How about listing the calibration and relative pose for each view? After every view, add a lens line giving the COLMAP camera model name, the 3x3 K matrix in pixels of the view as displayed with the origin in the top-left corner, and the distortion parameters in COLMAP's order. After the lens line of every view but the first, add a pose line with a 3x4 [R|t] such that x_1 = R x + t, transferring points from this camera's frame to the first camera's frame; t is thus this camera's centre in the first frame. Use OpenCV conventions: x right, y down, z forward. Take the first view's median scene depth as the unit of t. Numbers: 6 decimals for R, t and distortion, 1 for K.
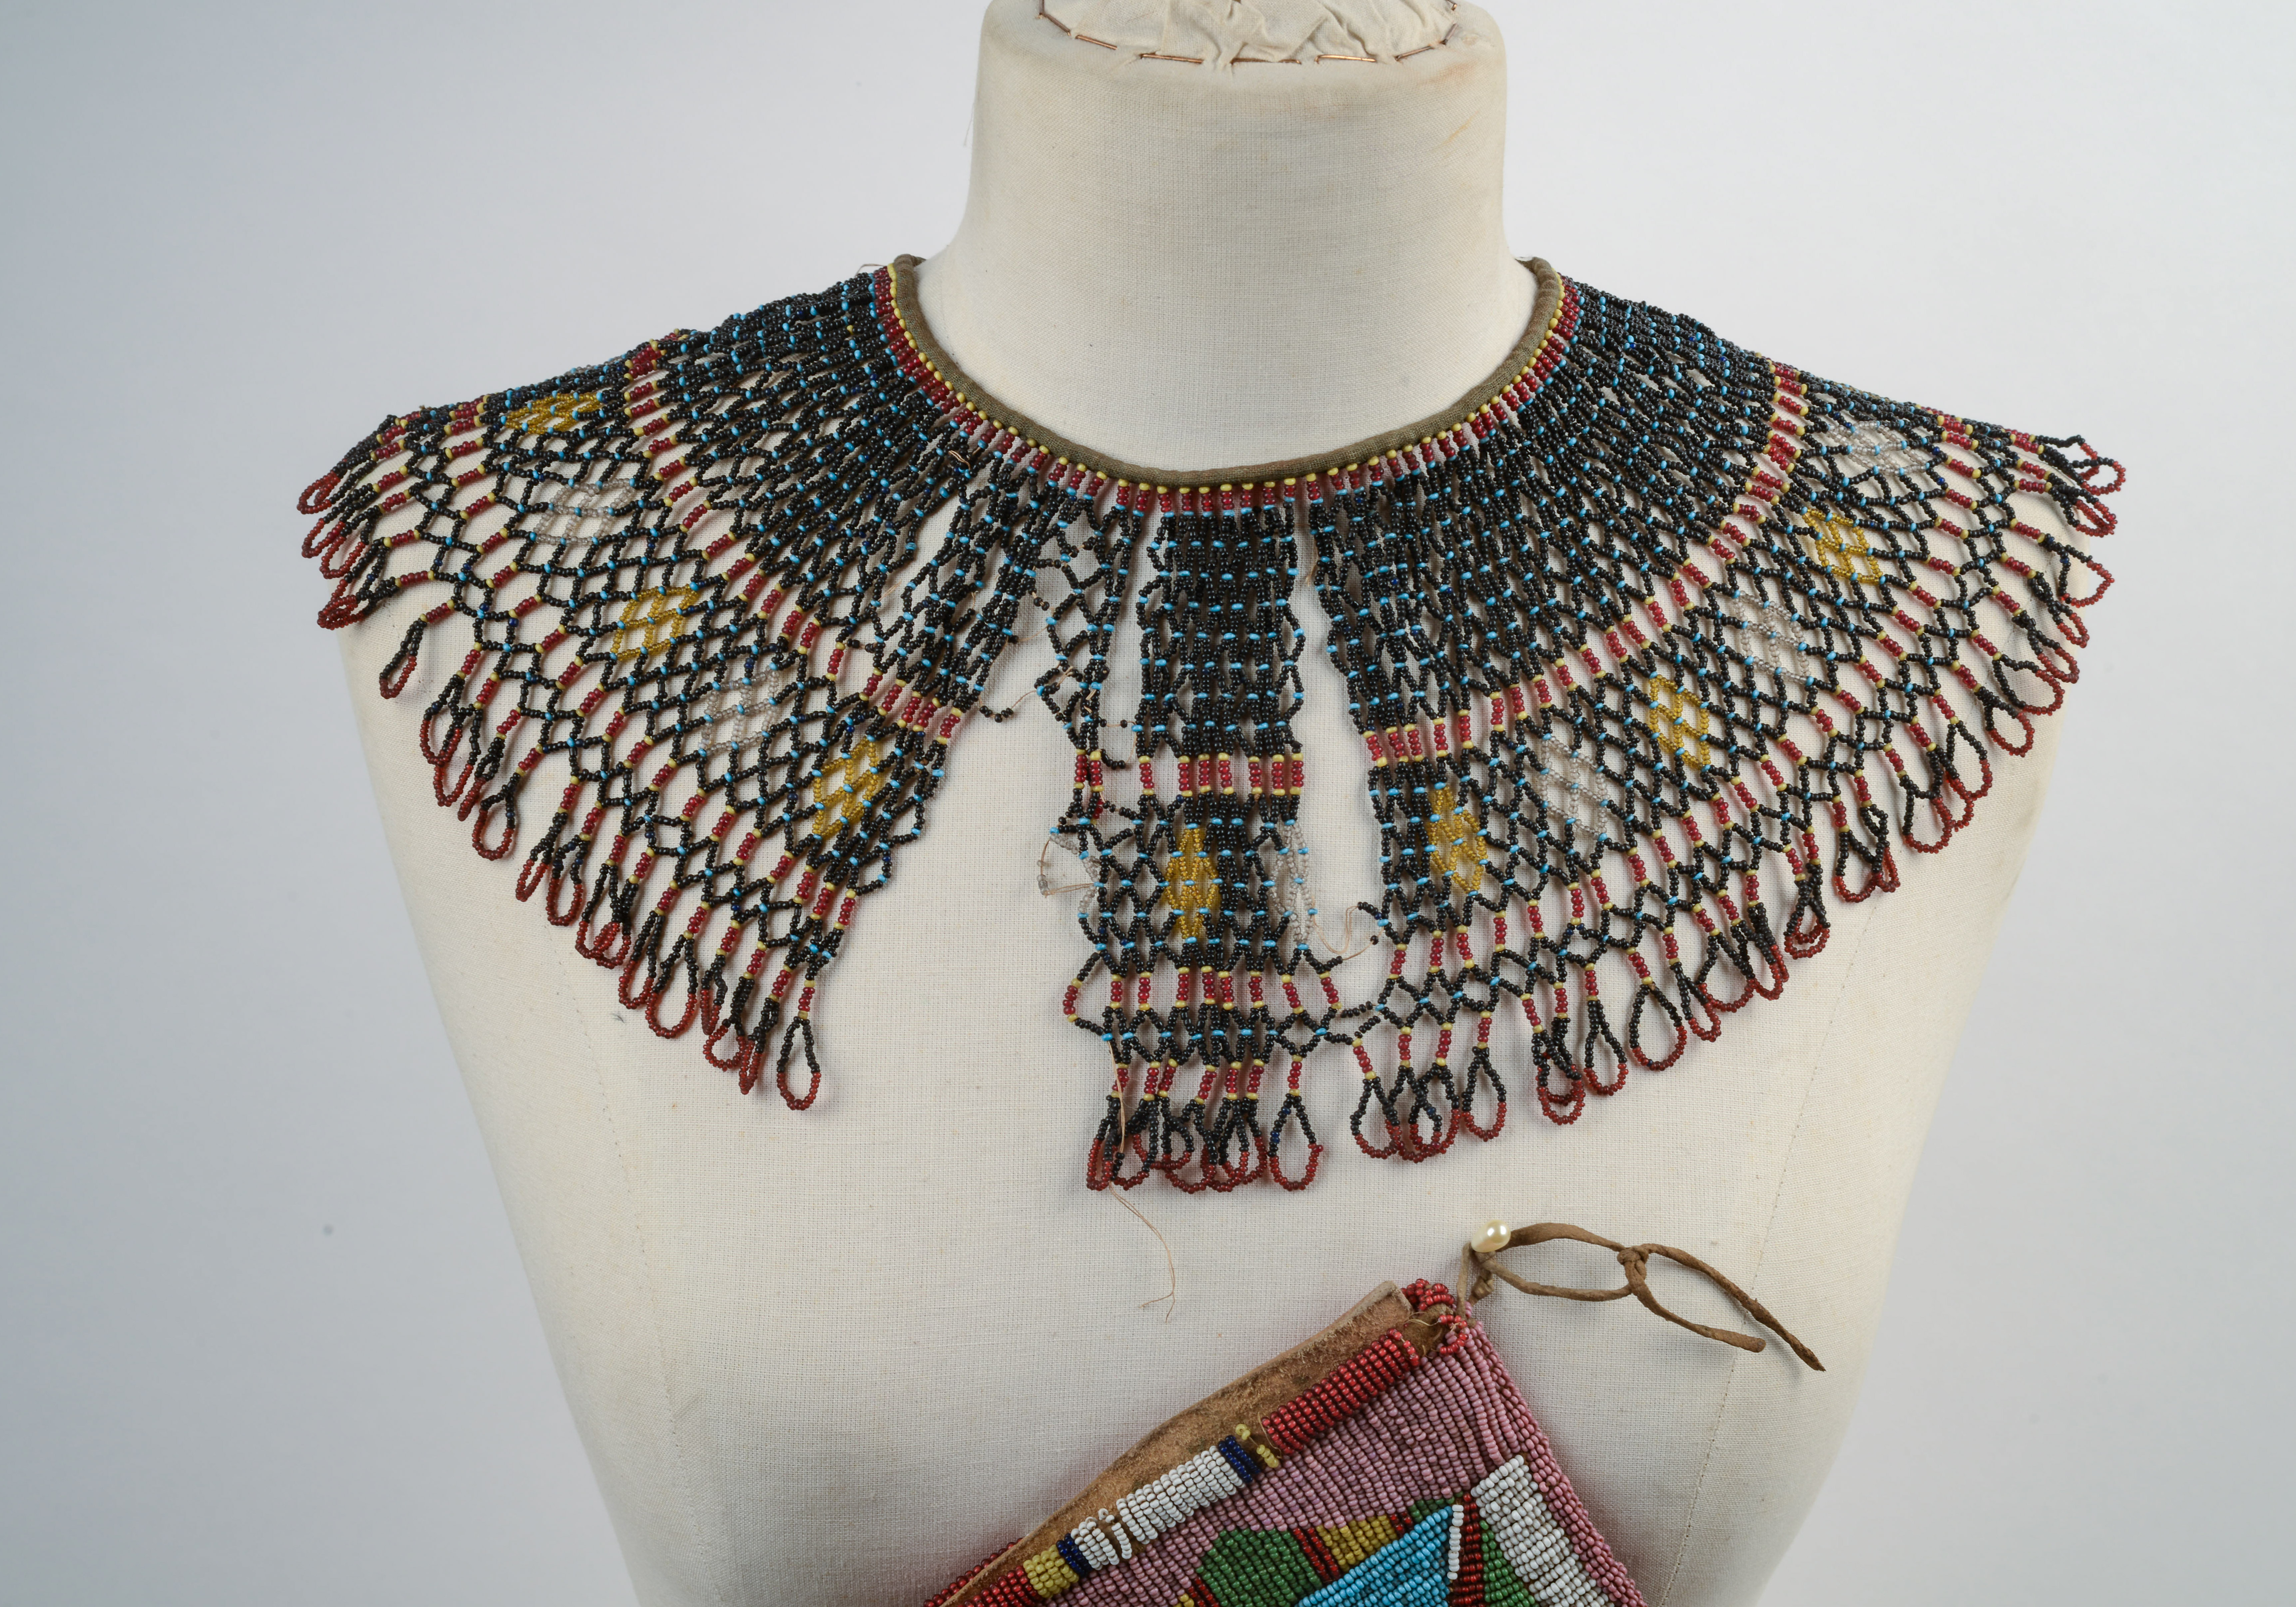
lens RADIAL K [[4564.0, 0, 1153.1], [0, 4564.0, 810.0], [0, 0, 1]] dist [0.106125, 0.000000]
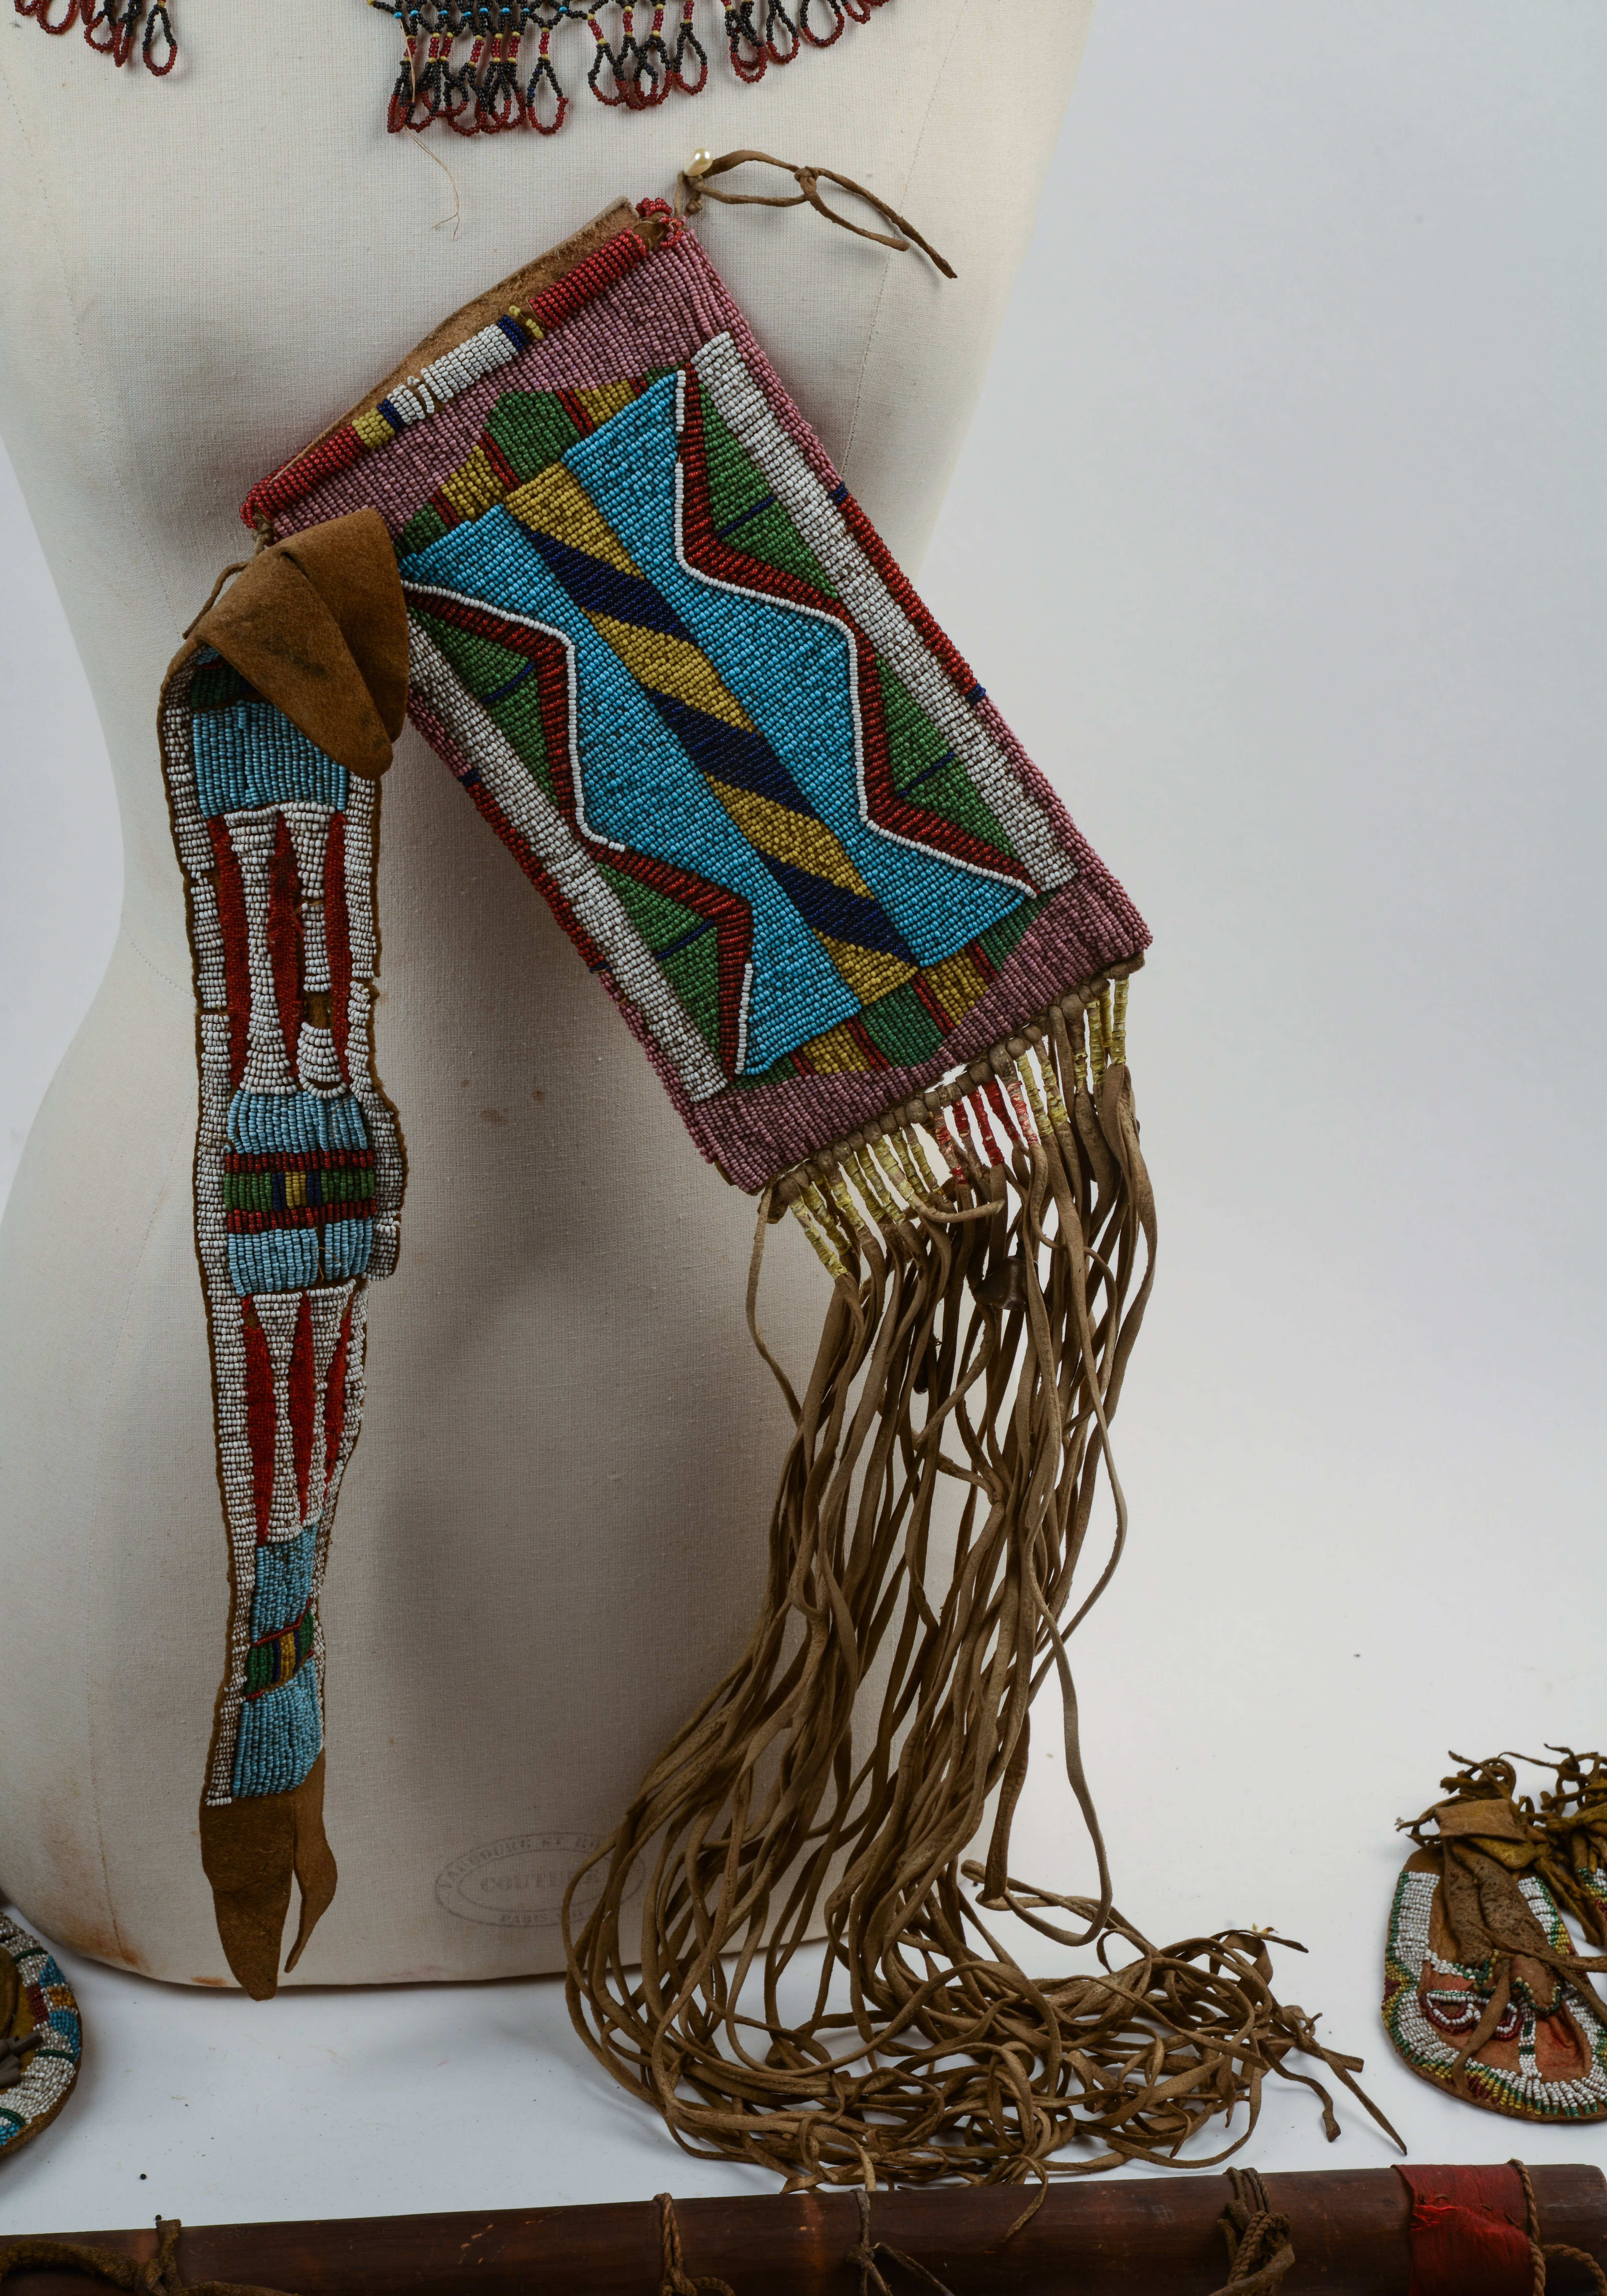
lens RADIAL K [[4564.0, 0, 851.8], [0, 4564.0, 1109.9], [0, 0, 1]] dist [0.106125, 0.000000]
pose [[0.996631, -0.038852, 0.072227, 0.011995], [0.036901, 0.998922, 0.028163, 0.328696], [-0.073243, -0.025403, 0.996991, -0.322992]]
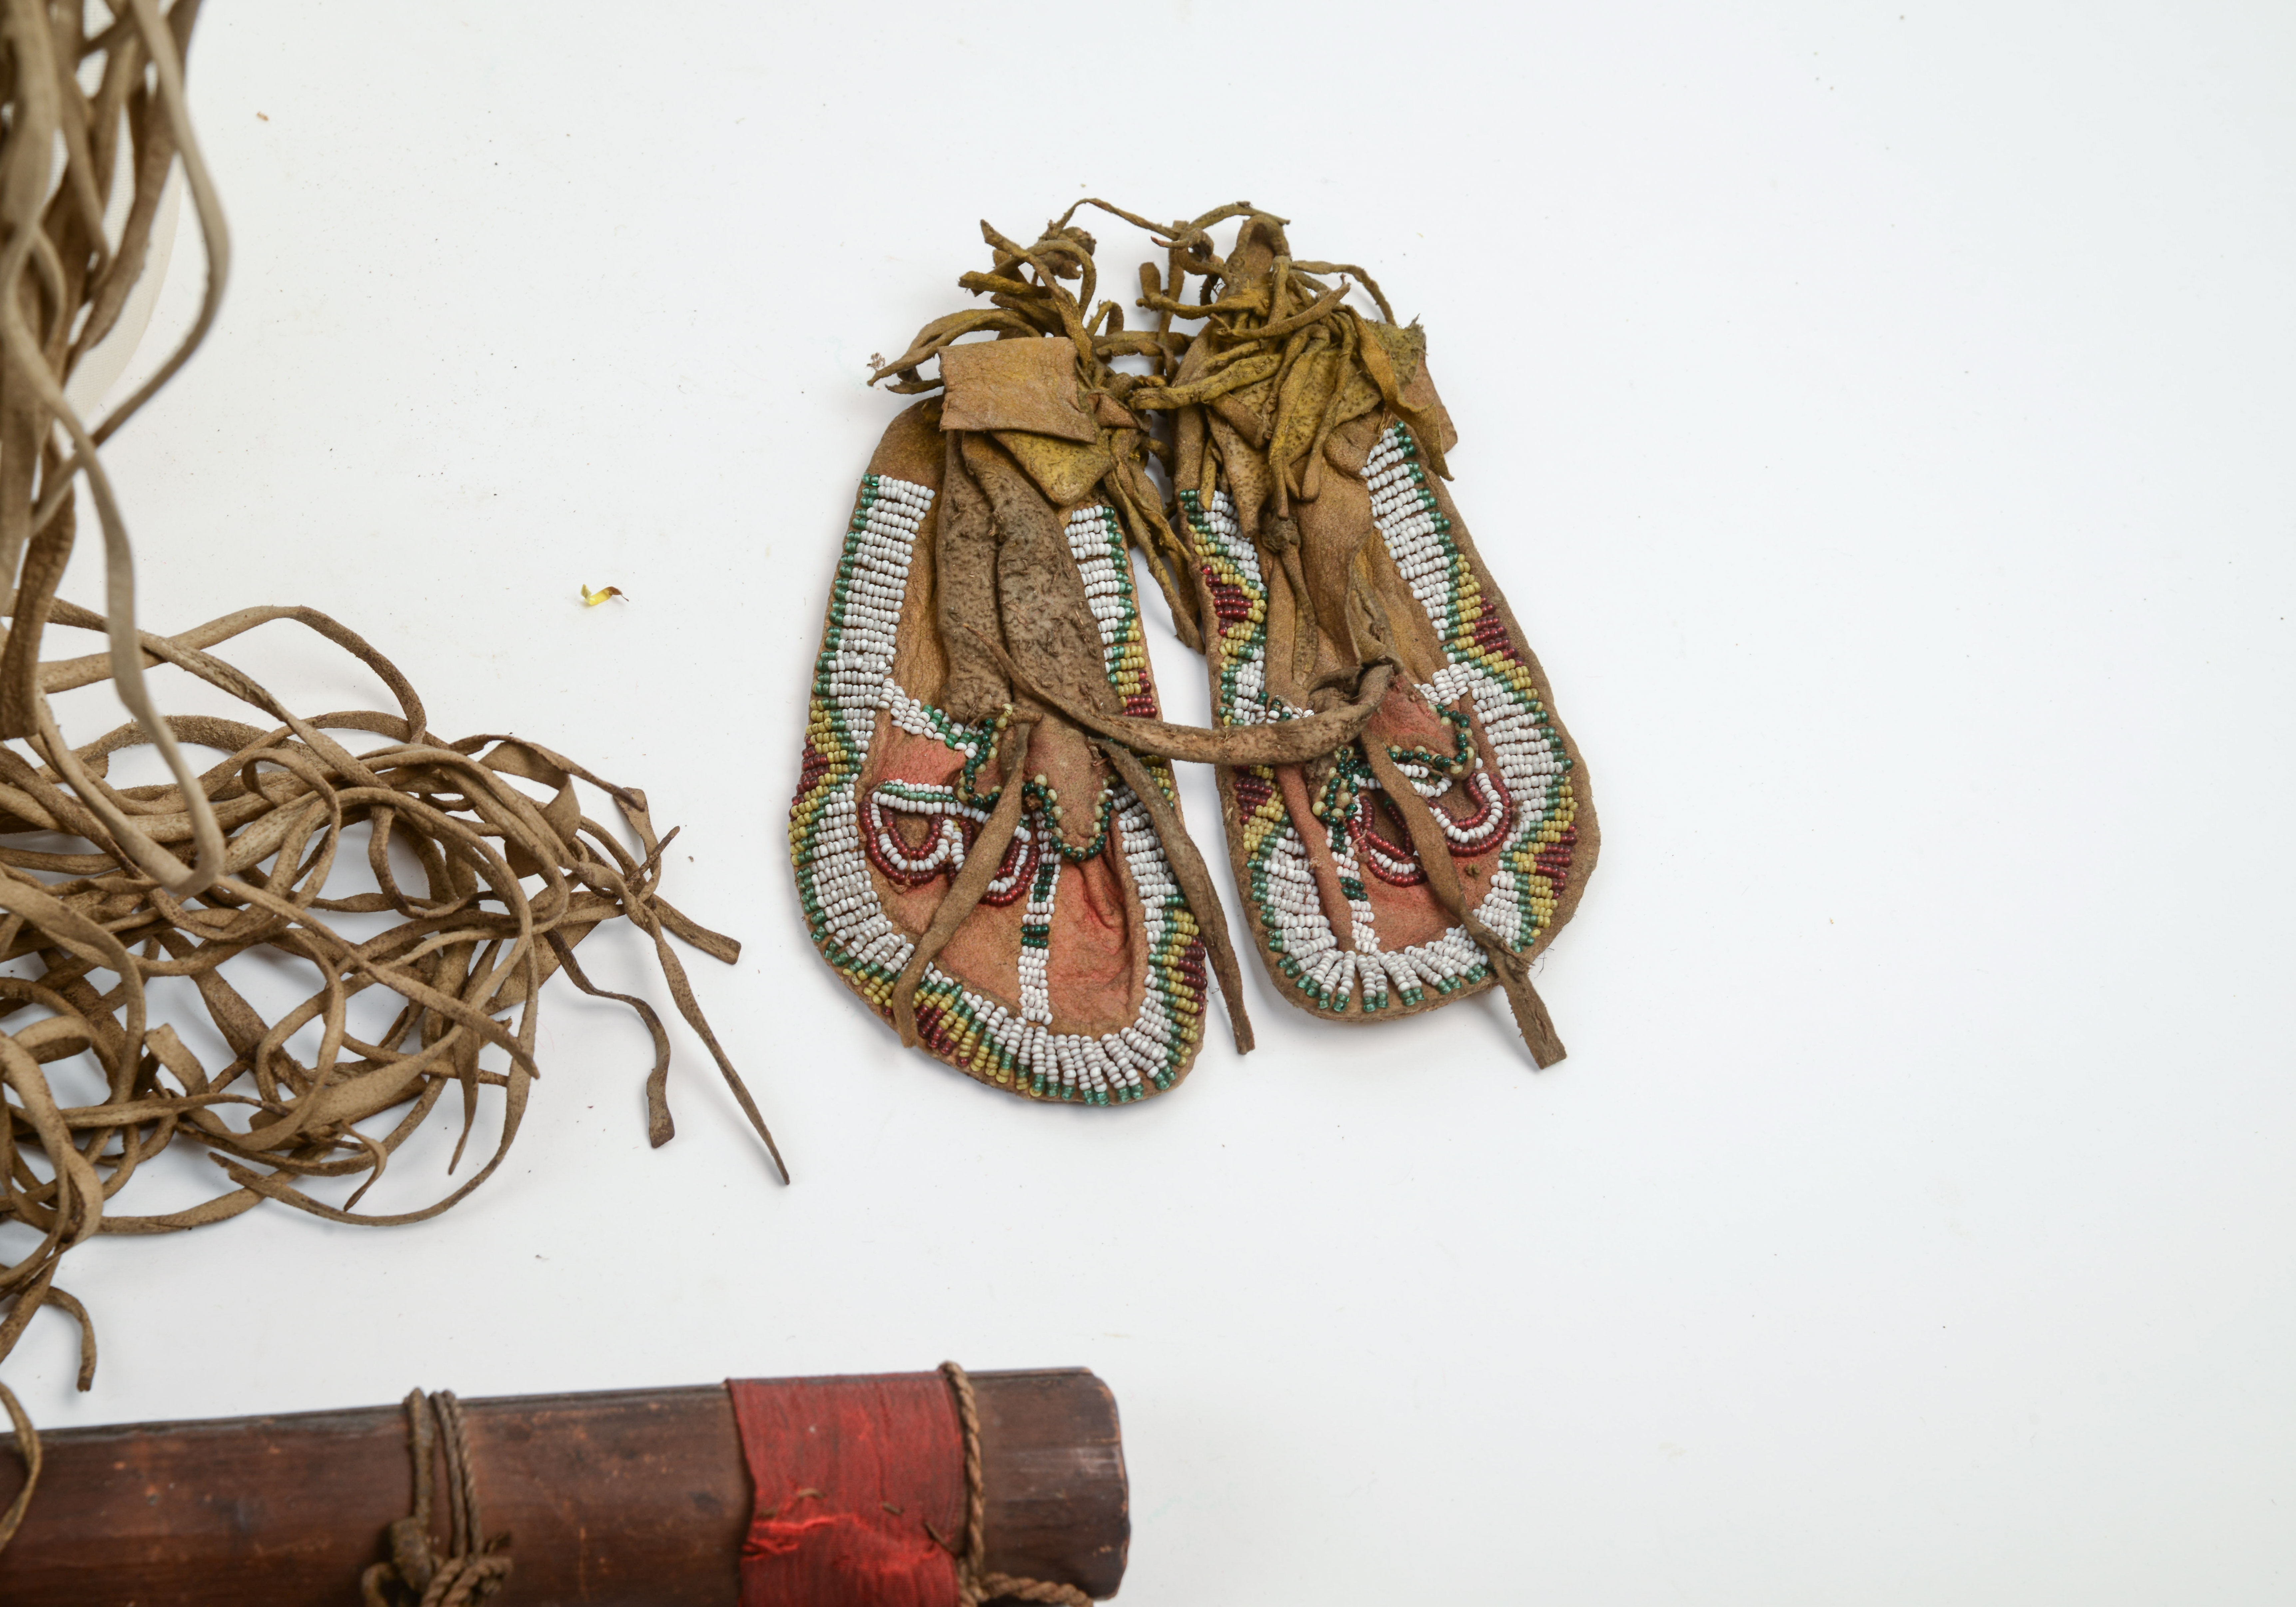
lens RADIAL K [[4564.0, 0, 1149.7], [0, 4564.0, 825.4], [0, 0, 1]] dist [0.106125, 0.000000]
pose [[0.982450, -0.033892, 0.183421, 0.203749], [-0.077026, 0.821876, 0.564435, 0.194855], [-0.169879, -0.568657, 0.804842, 0.518522]]
